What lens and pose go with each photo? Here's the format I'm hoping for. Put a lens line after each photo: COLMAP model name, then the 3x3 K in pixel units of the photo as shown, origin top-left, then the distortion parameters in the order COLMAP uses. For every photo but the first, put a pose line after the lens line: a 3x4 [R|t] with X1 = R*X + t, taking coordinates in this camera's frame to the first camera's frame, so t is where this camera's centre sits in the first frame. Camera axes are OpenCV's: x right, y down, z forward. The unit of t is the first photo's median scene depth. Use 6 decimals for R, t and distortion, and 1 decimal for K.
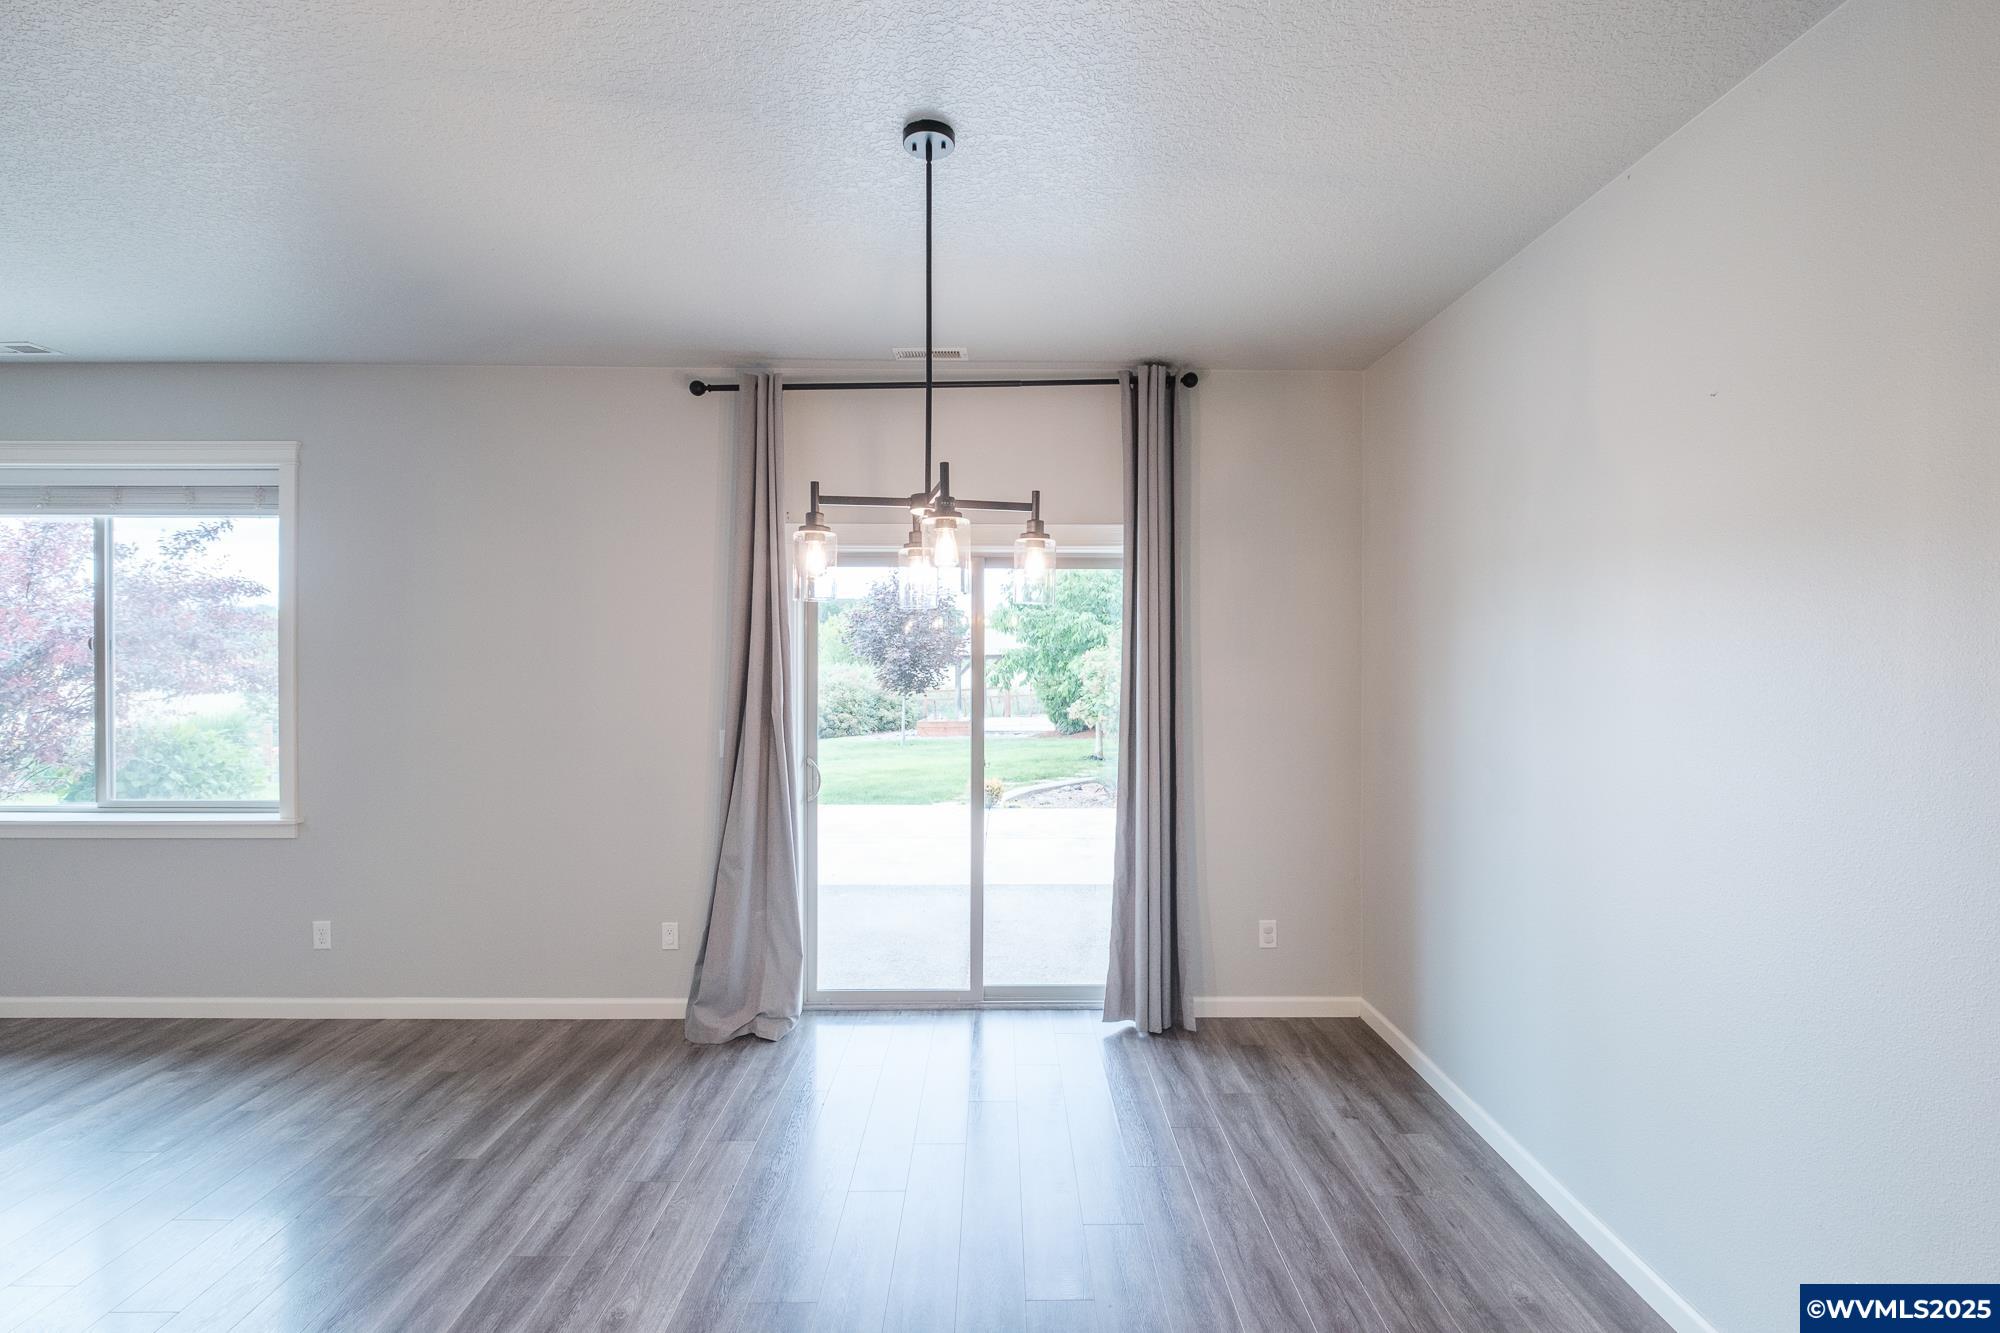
lens RADIAL K [[902.0, 0, 1024.9], [0, 902.0, 654.2], [0, 0, 1]] dist [0.000189, -0.000390]
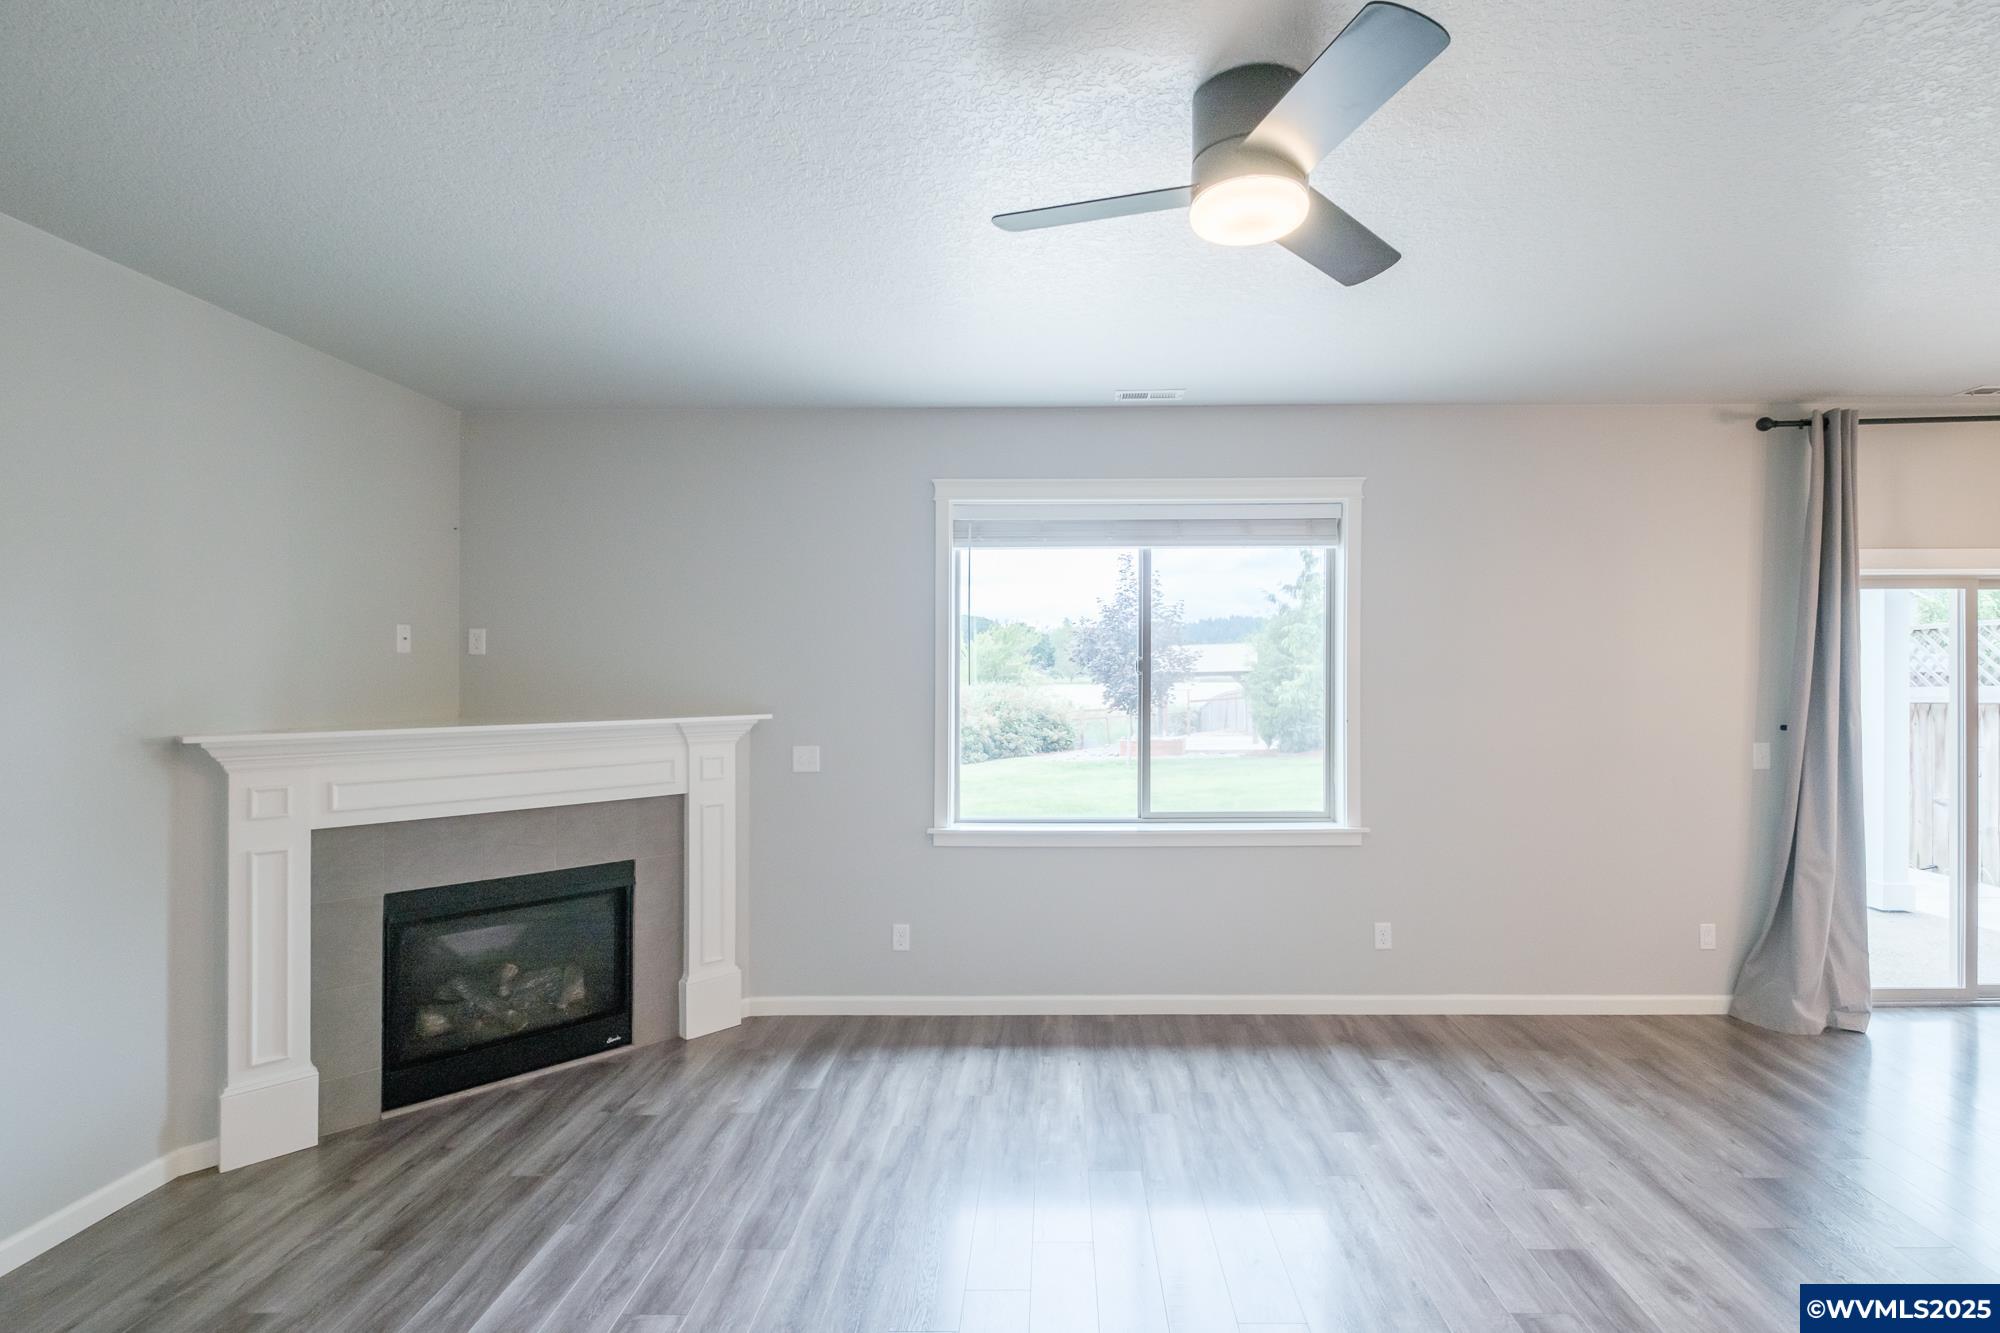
lens RADIAL K [[930.7, 0, 1058.6], [0, 930.7, 664.2], [0, 0, 1]] dist [0.002818, -0.000811]
pose [[0.999893, -0.006766, -0.013003, -1.179165], [0.006651, 0.999939, -0.008831, -0.005059], [0.013062, 0.008744, 0.999876, -0.117421]]
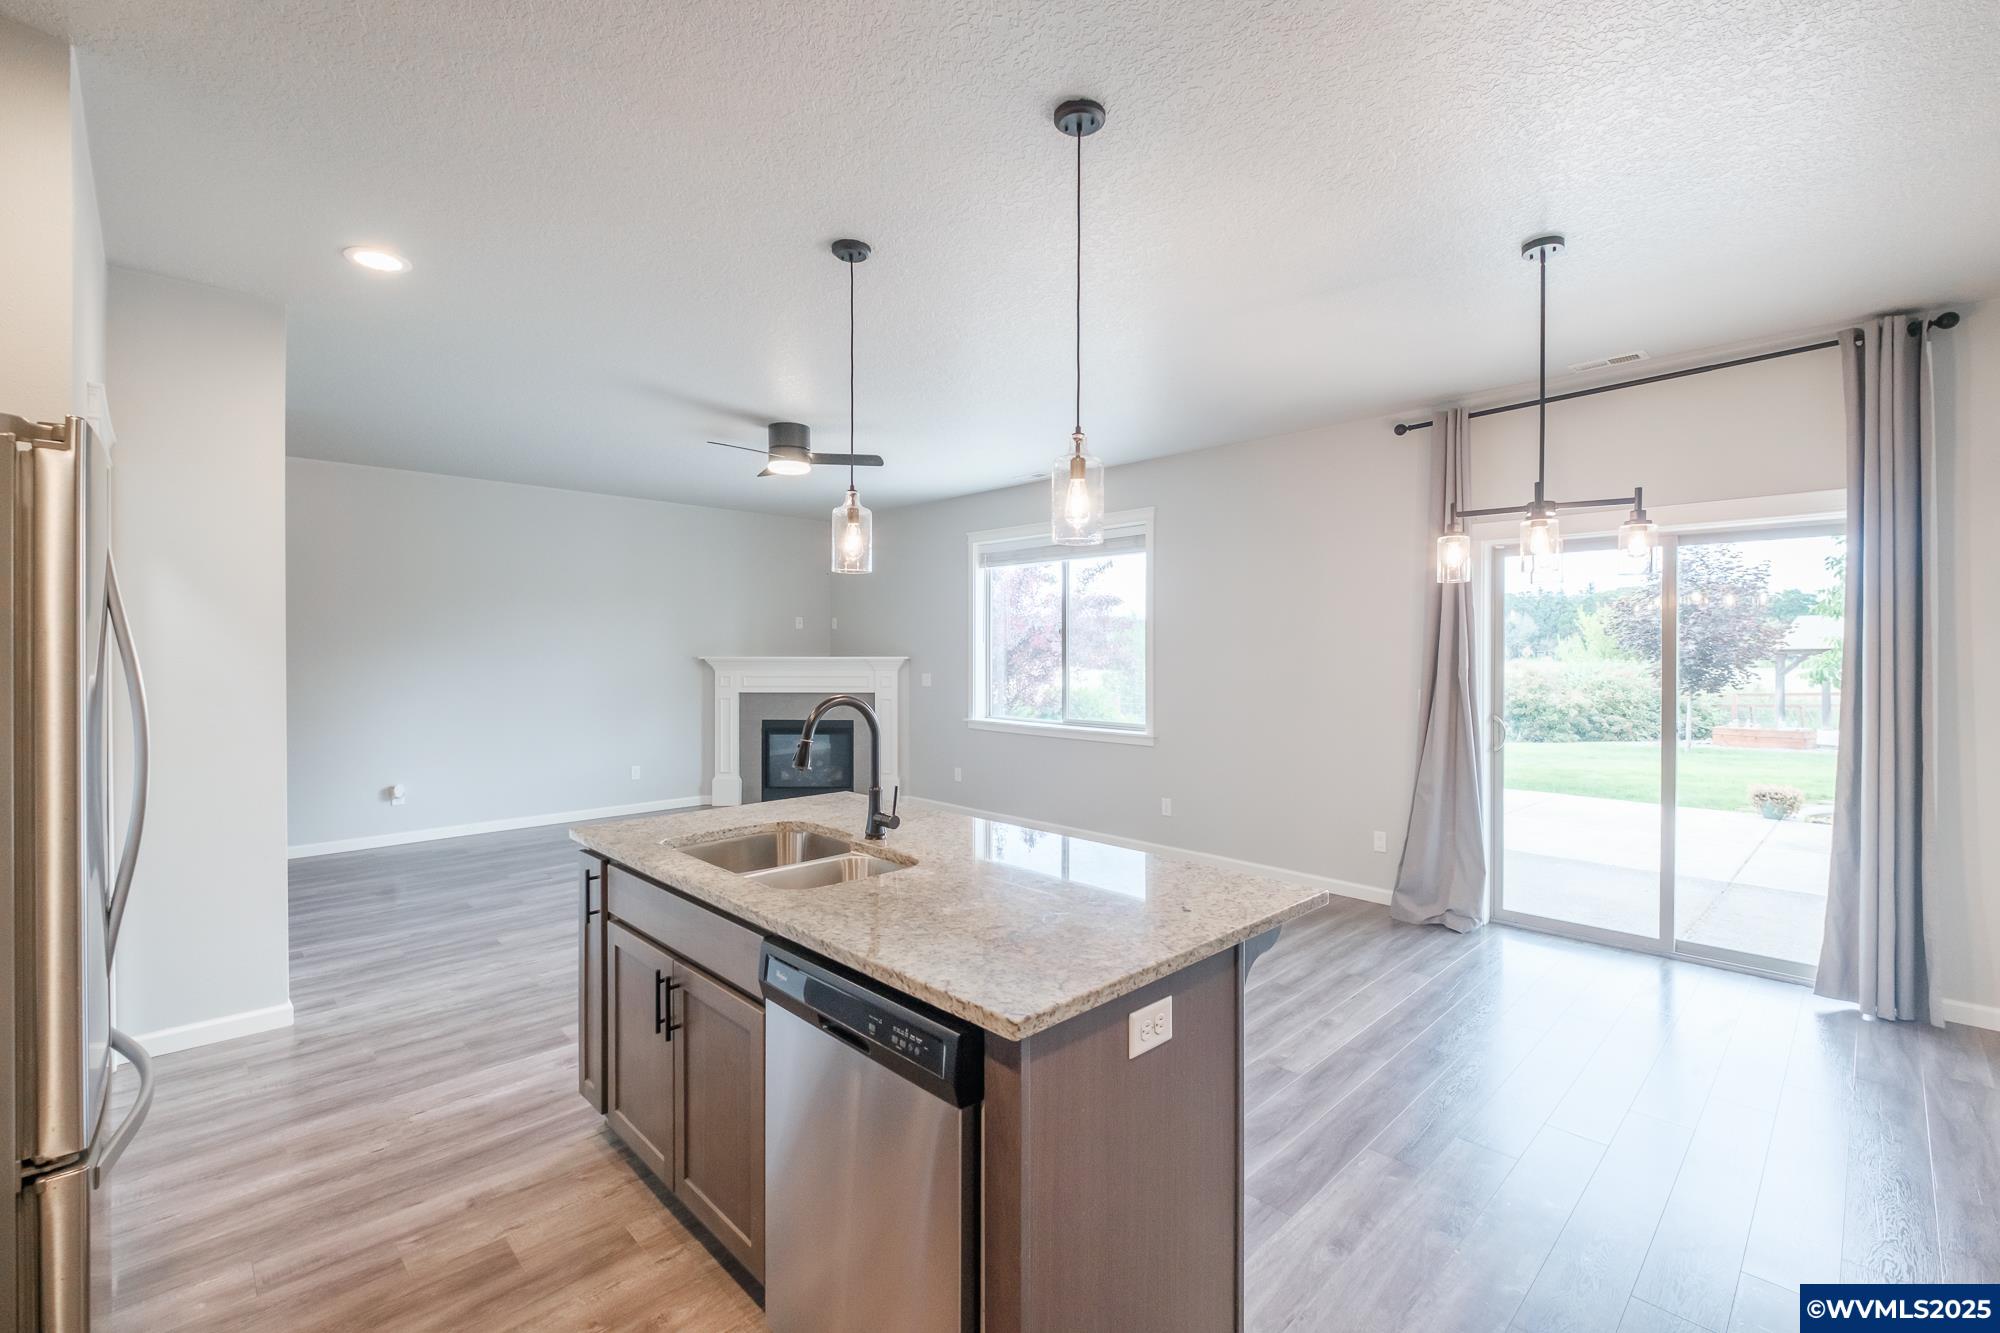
lens RADIAL K [[885.1, 0, 1008.3], [0, 885.1, 655.2], [0, 0, 1]] dist [0.001926, -0.000401]
pose [[0.688869, 0.001946, -0.724883, 0.183726], [0.000011, 0.999996, 0.002695, 0.032946], [0.724886, -0.001865, 0.688866, -0.314041]]
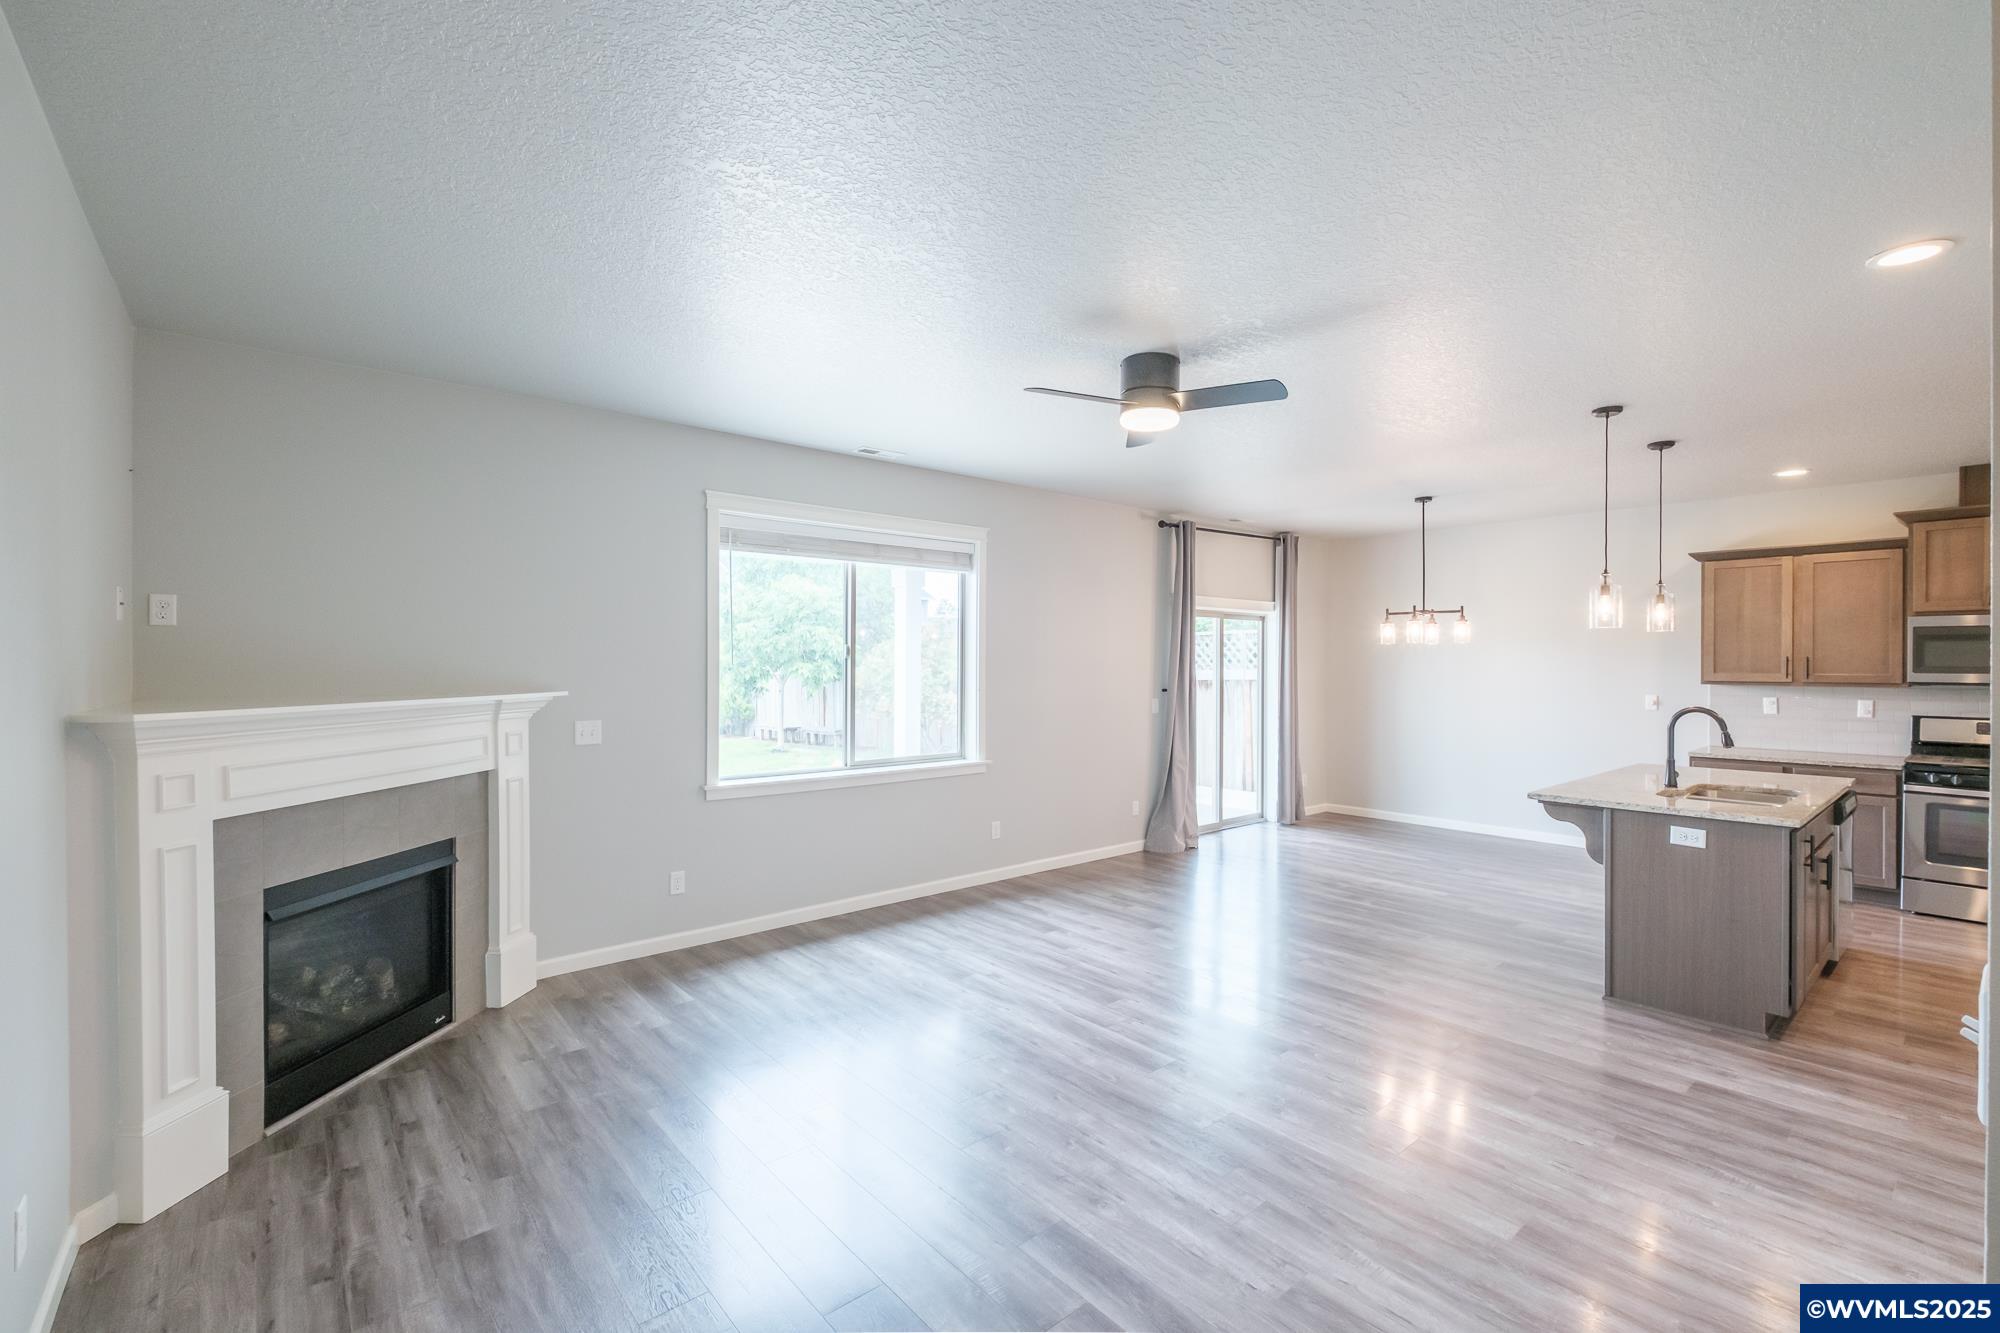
lens RADIAL K [[874.2, 0, 1025.2], [0, 874.2, 665.0], [0, 0, 1]] dist [0.000425, -0.000792]
pose [[0.750790, -0.001902, 0.660539, -1.834148], [0.000970, 0.999998, 0.001776, 0.007830], [-0.660541, -0.000693, 0.750790, -0.231958]]
